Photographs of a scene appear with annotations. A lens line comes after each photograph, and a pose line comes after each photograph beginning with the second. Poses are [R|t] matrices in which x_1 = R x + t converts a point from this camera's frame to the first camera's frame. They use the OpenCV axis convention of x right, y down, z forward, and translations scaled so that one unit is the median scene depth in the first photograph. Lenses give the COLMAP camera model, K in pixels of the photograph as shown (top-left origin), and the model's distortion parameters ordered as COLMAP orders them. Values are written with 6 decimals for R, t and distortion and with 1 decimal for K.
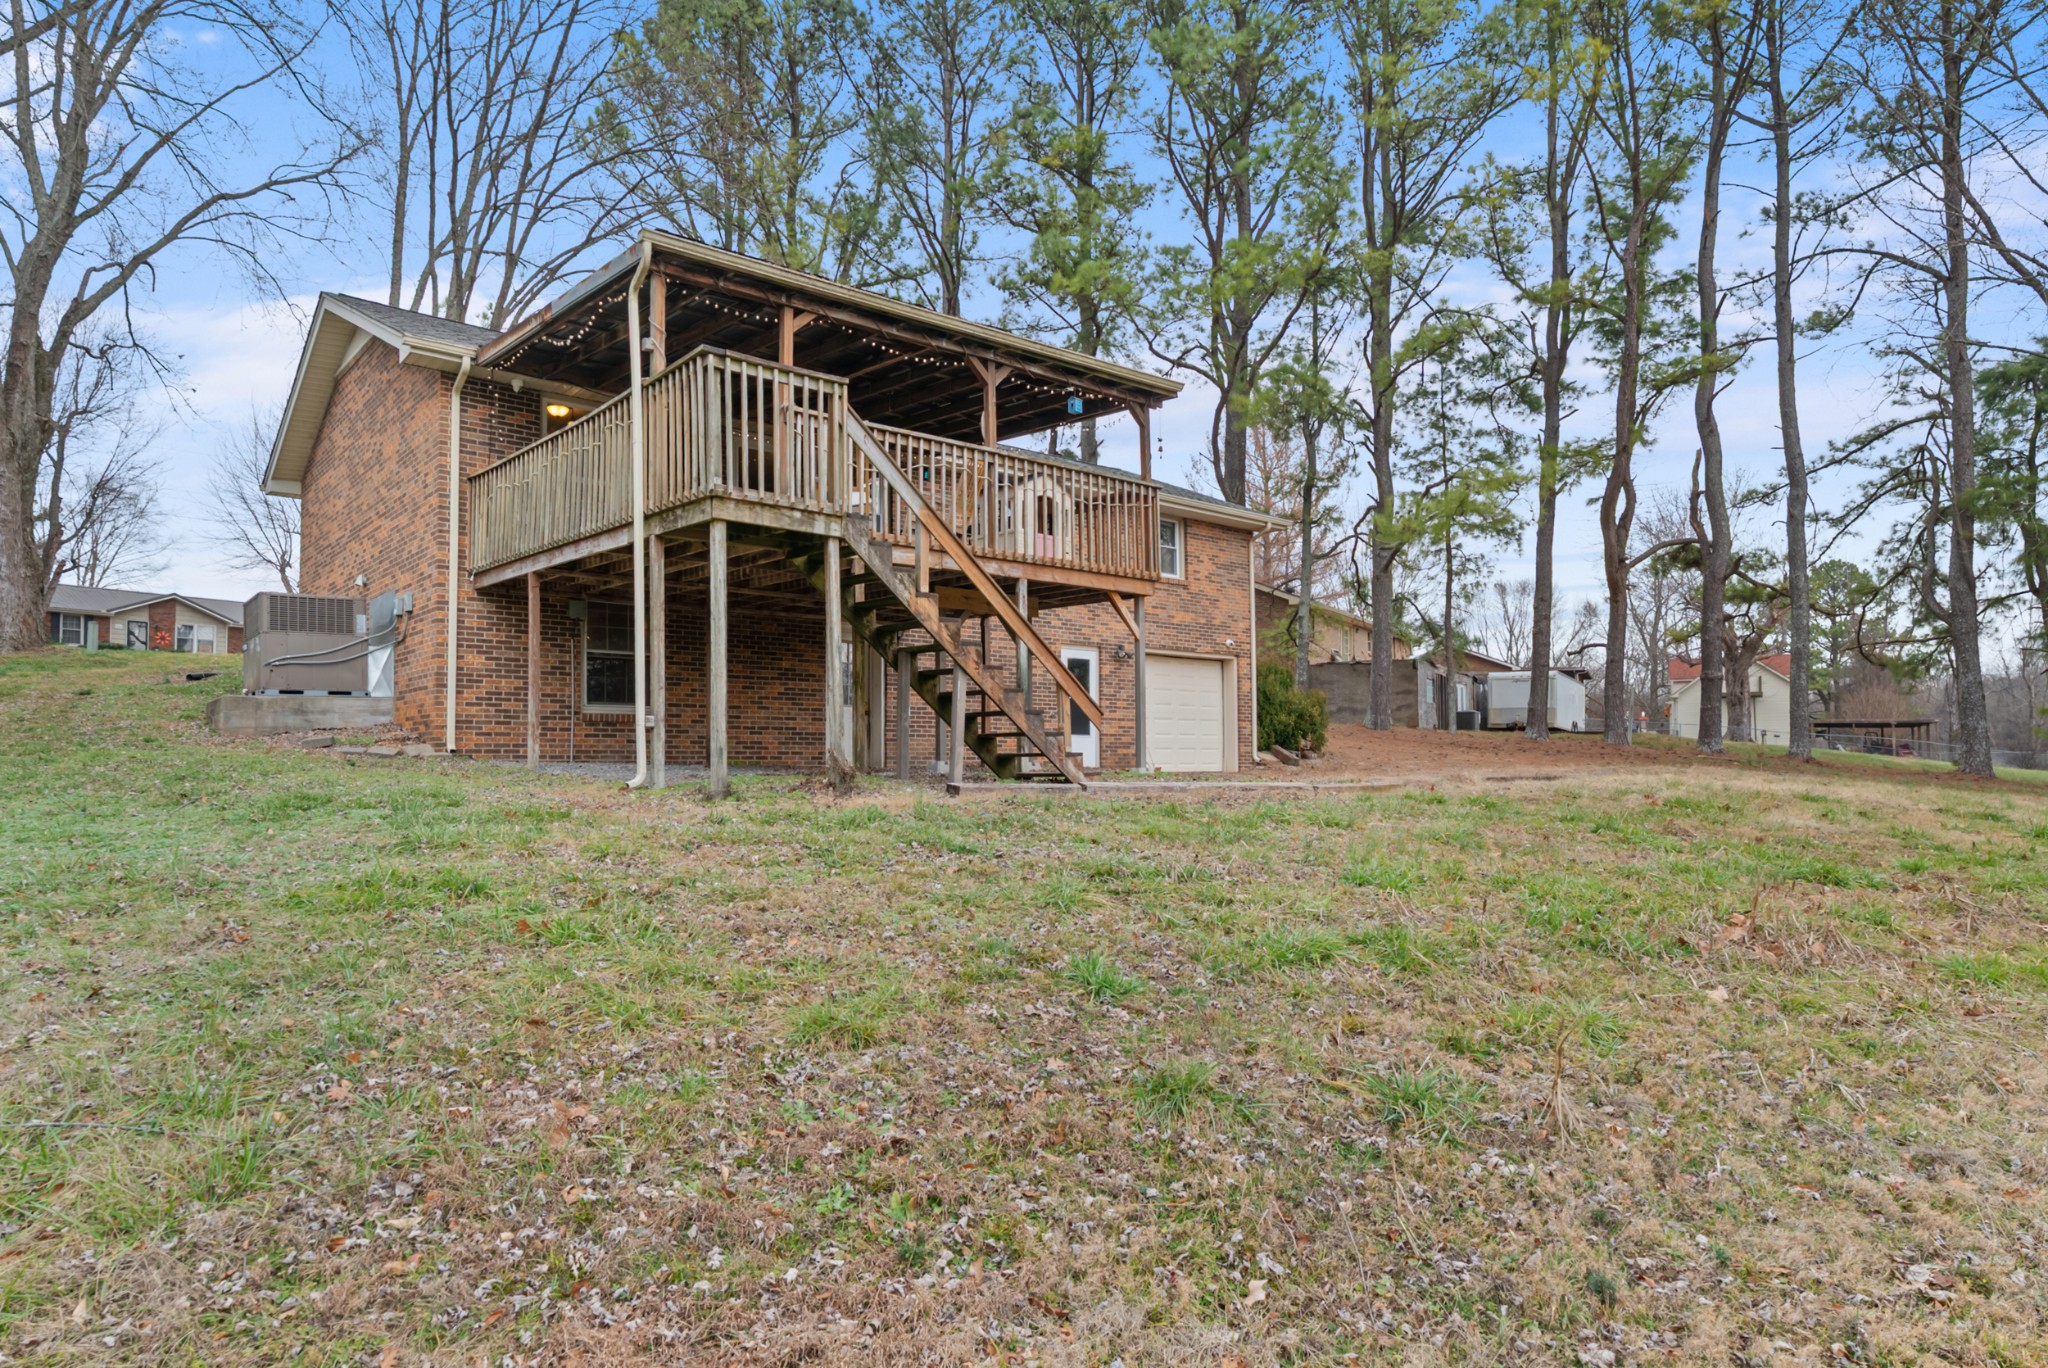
lens RADIAL K [[936.1, 0, 1018.4], [0, 936.1, 676.7], [0, 0, 1]] dist [-0.003684, -0.000013]
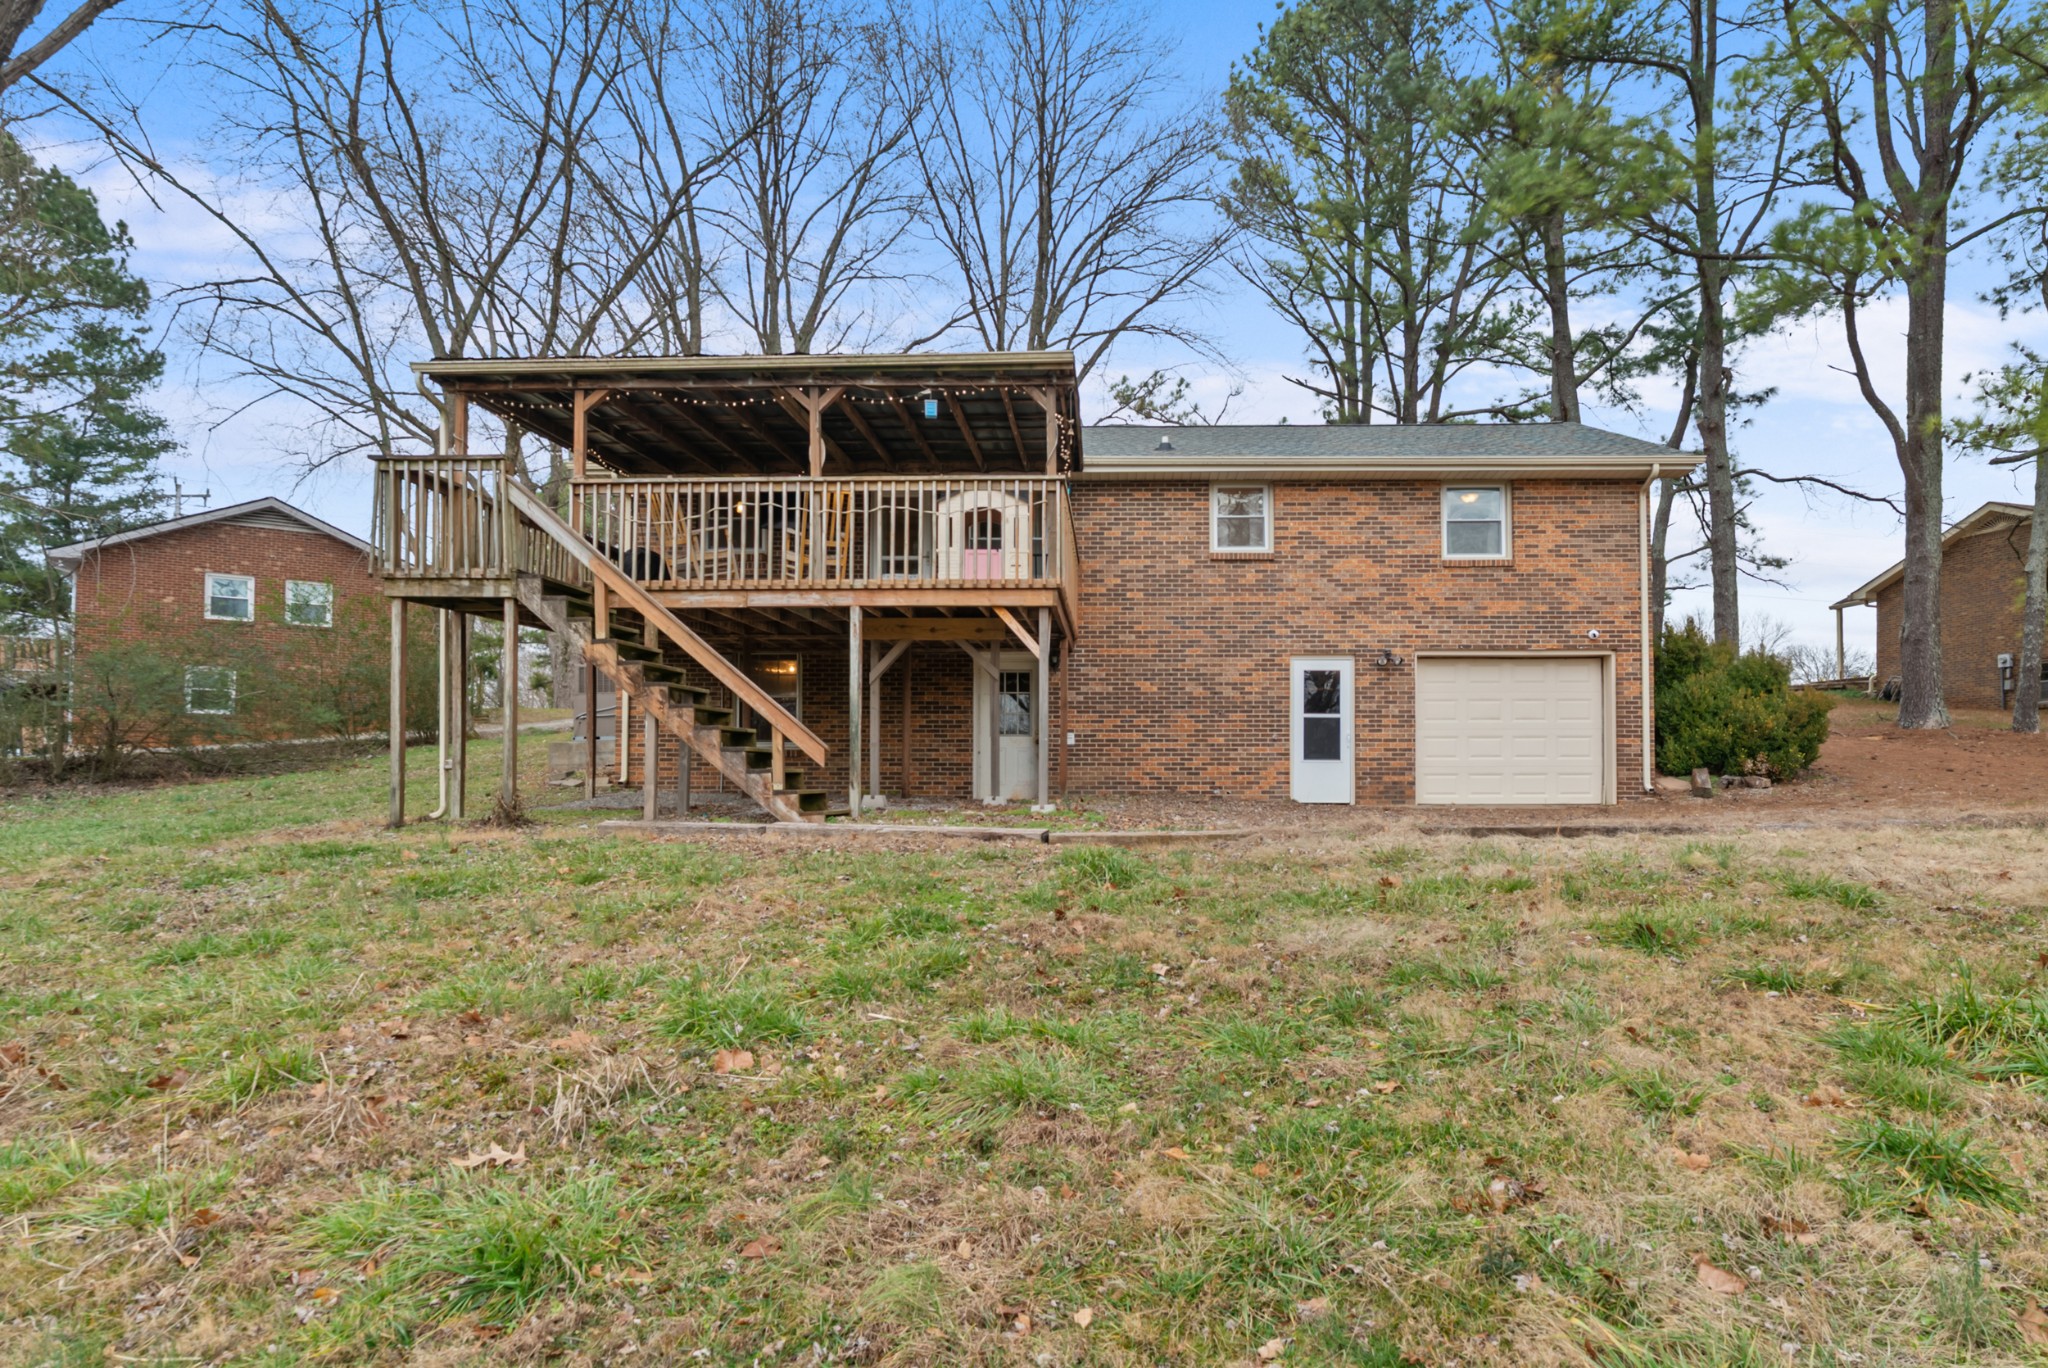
lens RADIAL K [[936.1, 0, 1018.4], [0, 936.1, 676.7], [0, 0, 1]] dist [-0.003684, -0.000013]
pose [[0.836514, -0.058673, -0.544796, 0.541636], [0.047373, 0.998272, -0.034772, 0.005884], [0.545895, 0.003279, 0.837847, 0.247886]]
